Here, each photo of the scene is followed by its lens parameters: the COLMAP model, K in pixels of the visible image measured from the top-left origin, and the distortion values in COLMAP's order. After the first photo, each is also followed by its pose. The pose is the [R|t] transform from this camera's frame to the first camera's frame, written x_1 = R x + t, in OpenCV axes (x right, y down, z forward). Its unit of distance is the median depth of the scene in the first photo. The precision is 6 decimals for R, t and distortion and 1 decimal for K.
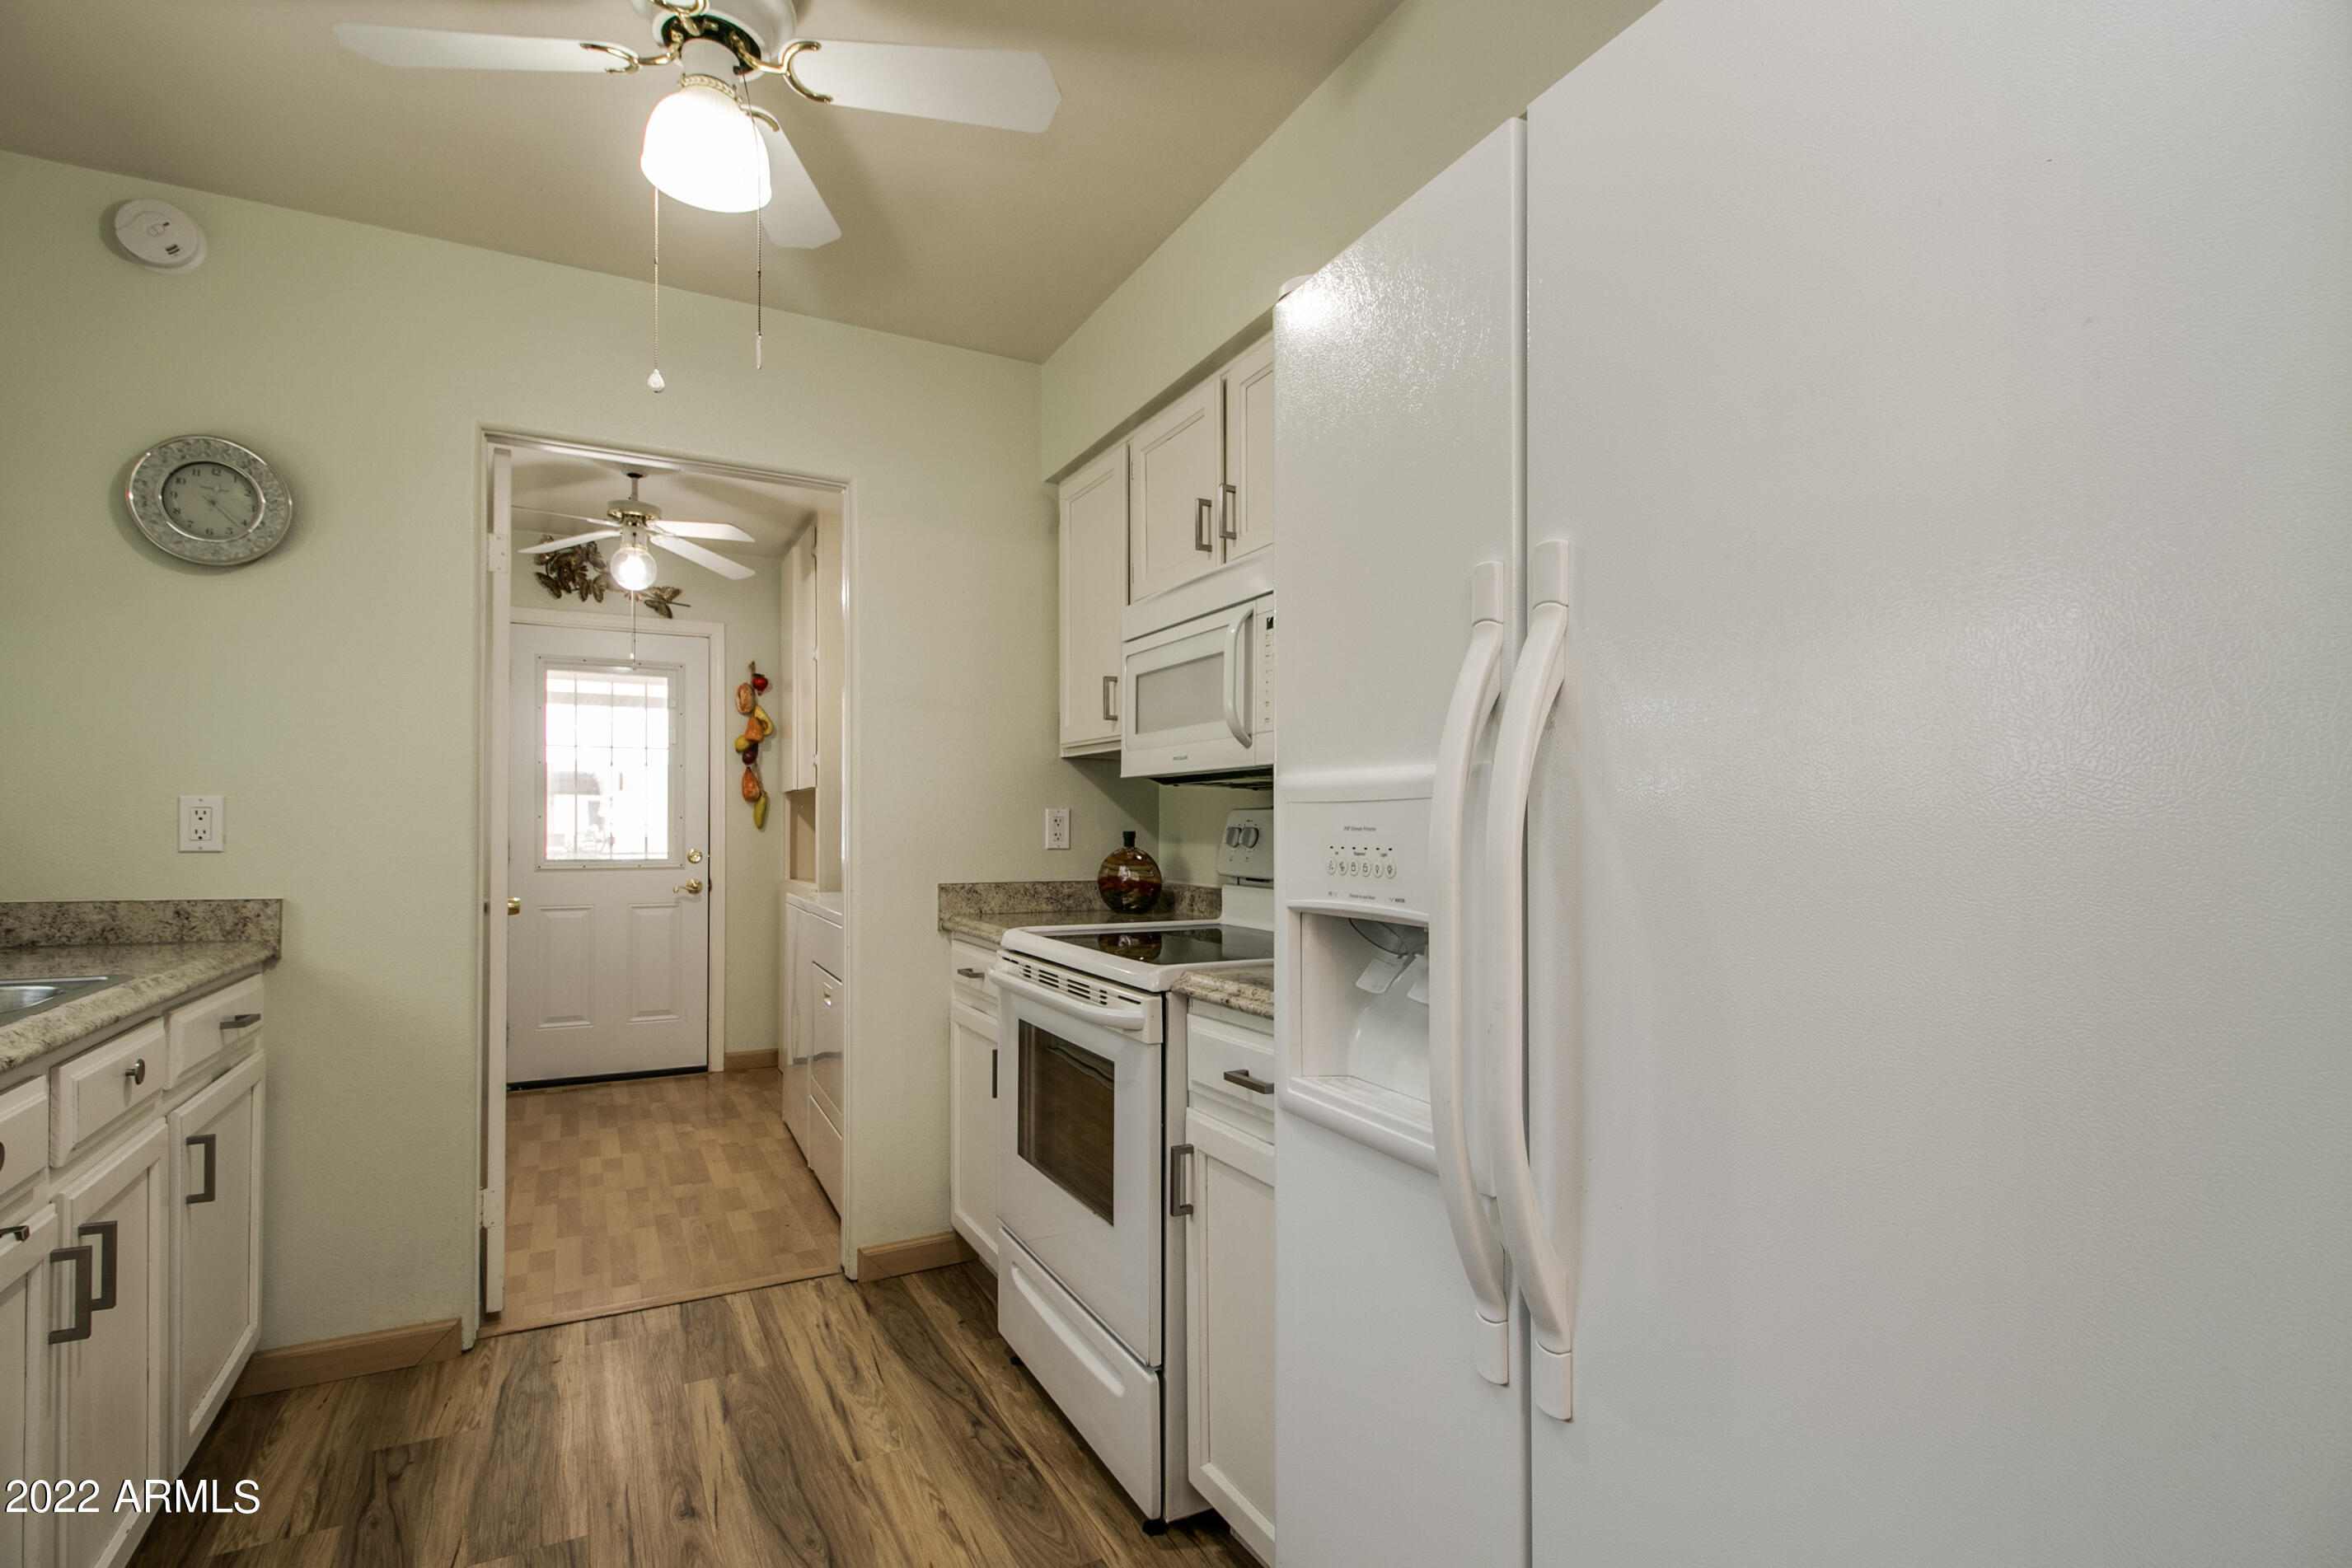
lens RADIAL K [[1098.4, 0, 1178.5], [0, 1098.4, 799.4], [0, 0, 1]] dist [0.003644, -0.000998]
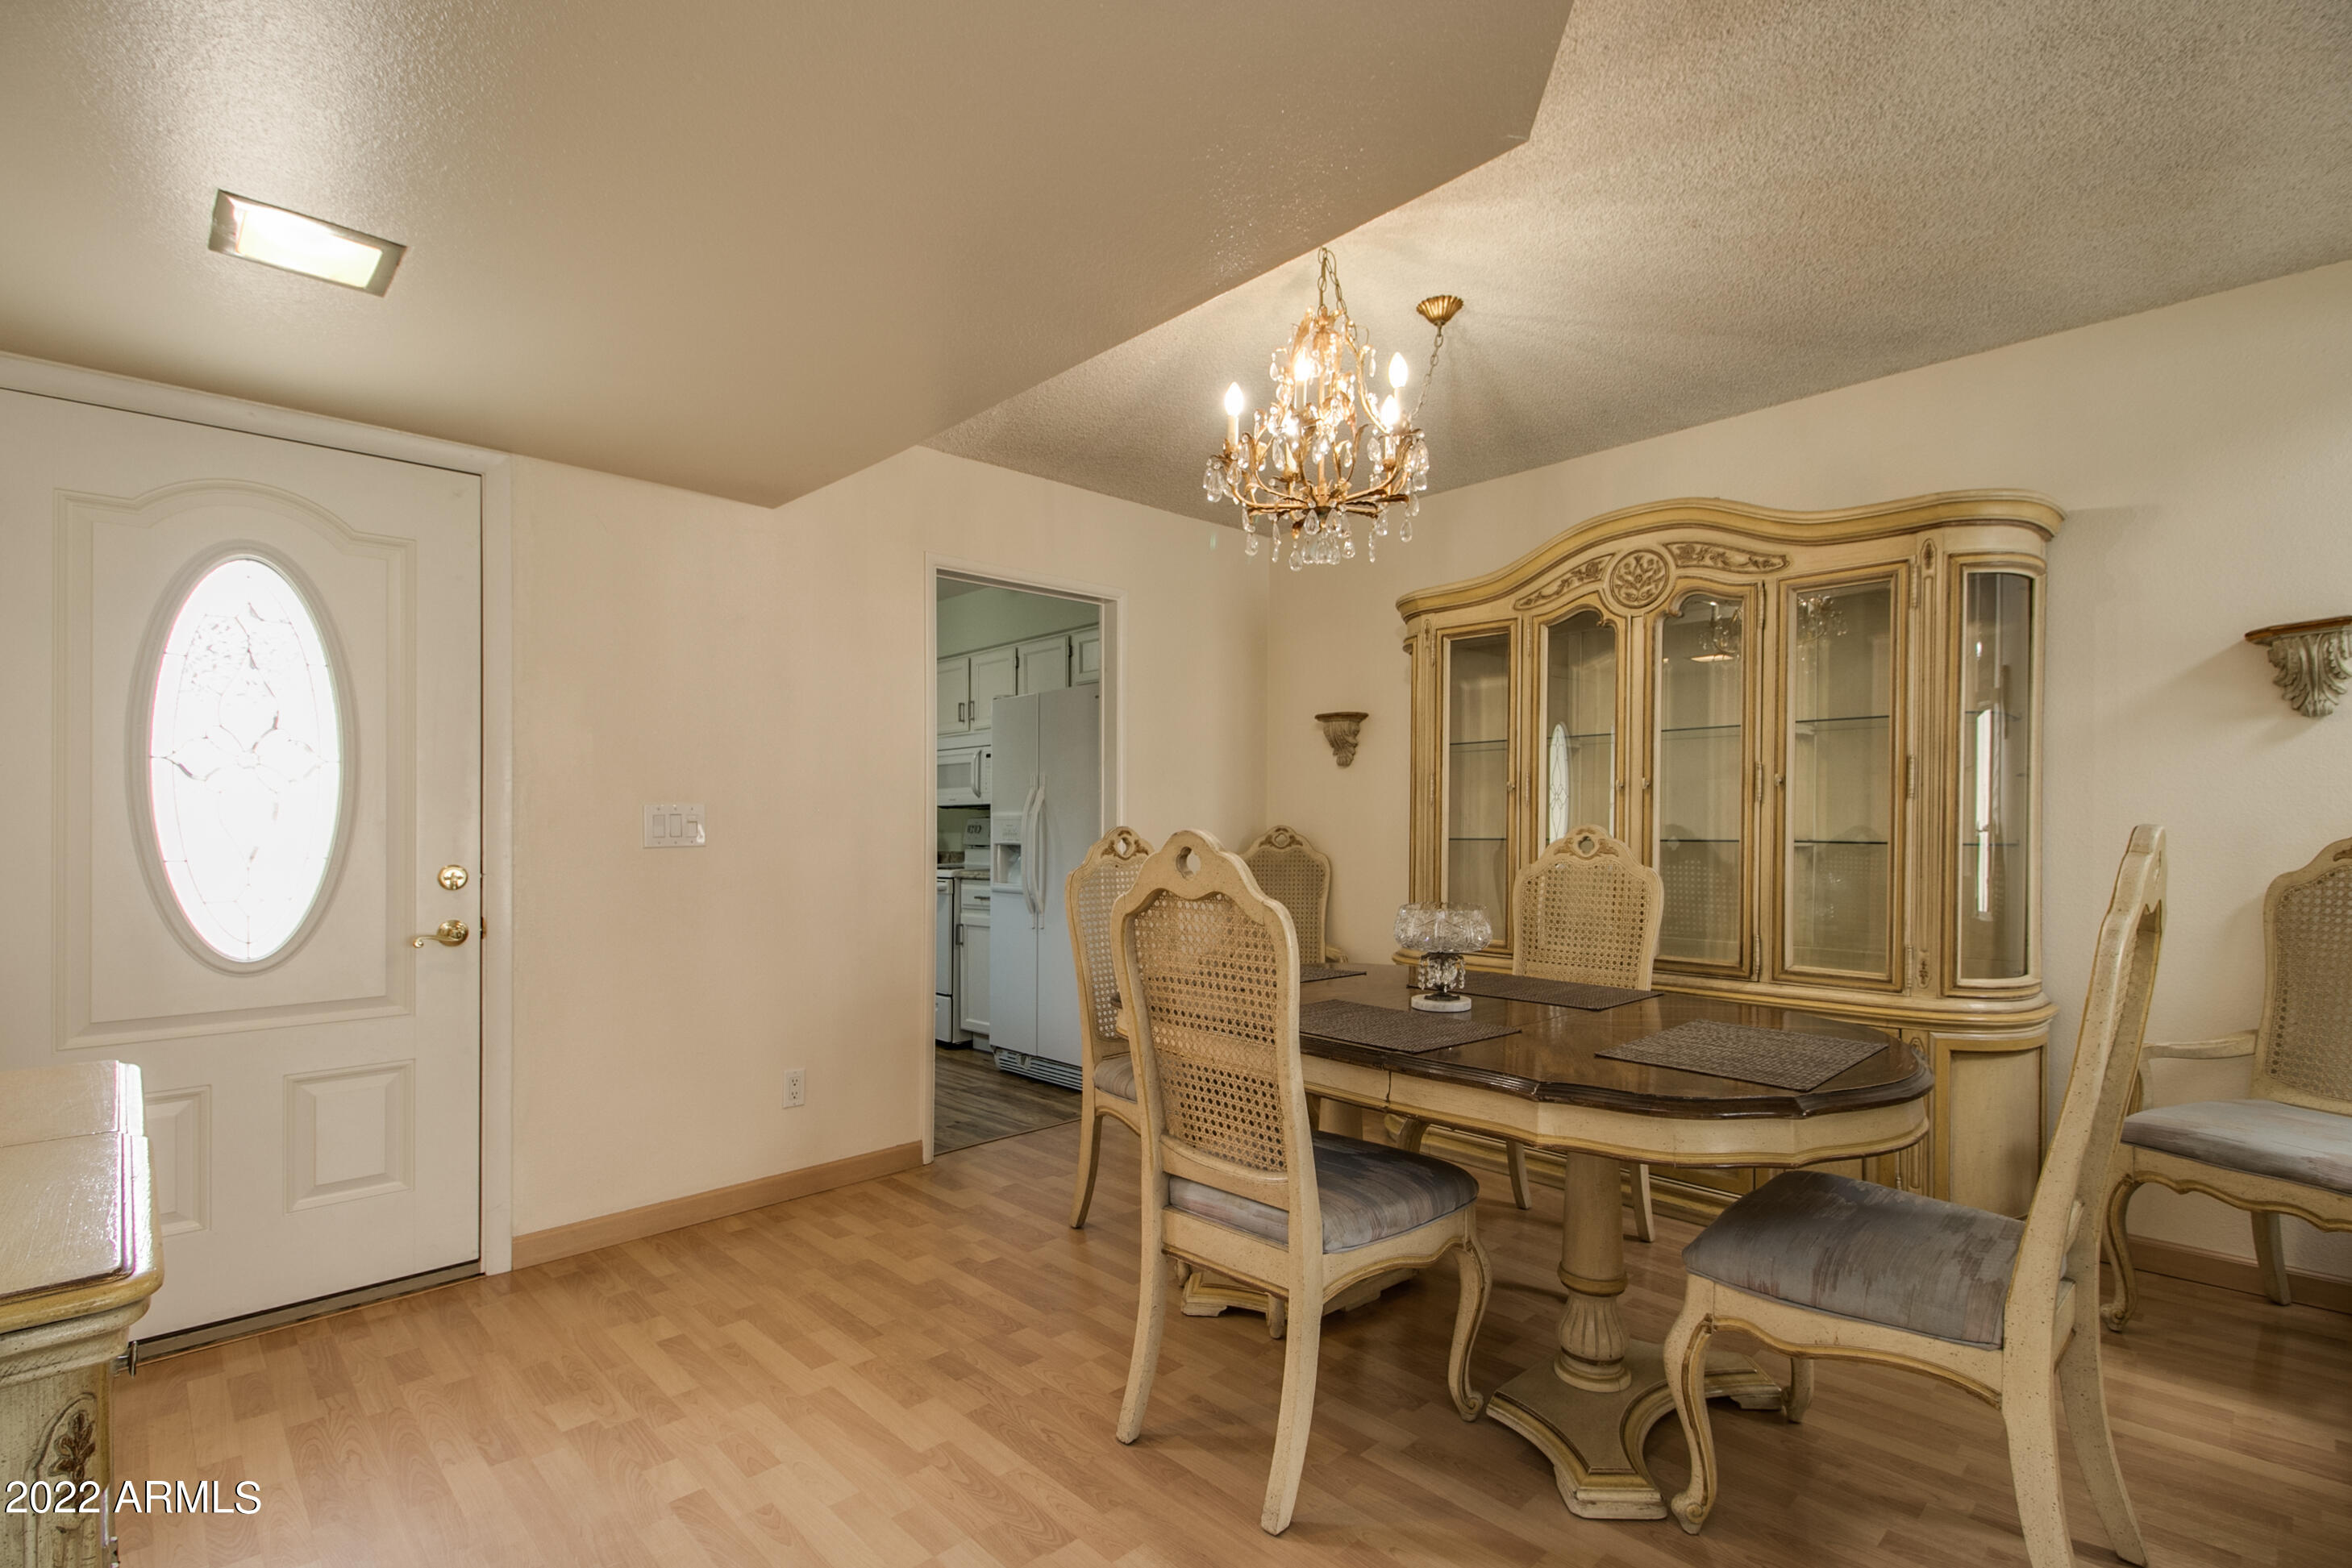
lens RADIAL K [[1098.4, 0, 1164.5], [0, 1098.4, 808.8], [0, 0, 1]] dist [0.003644, -0.000998]
pose [[0.966255, 0.003540, 0.257561, -0.239437], [-0.005538, 0.999960, 0.007033, -0.046116], [-0.257526, -0.008222, 0.966236, -2.184572]]
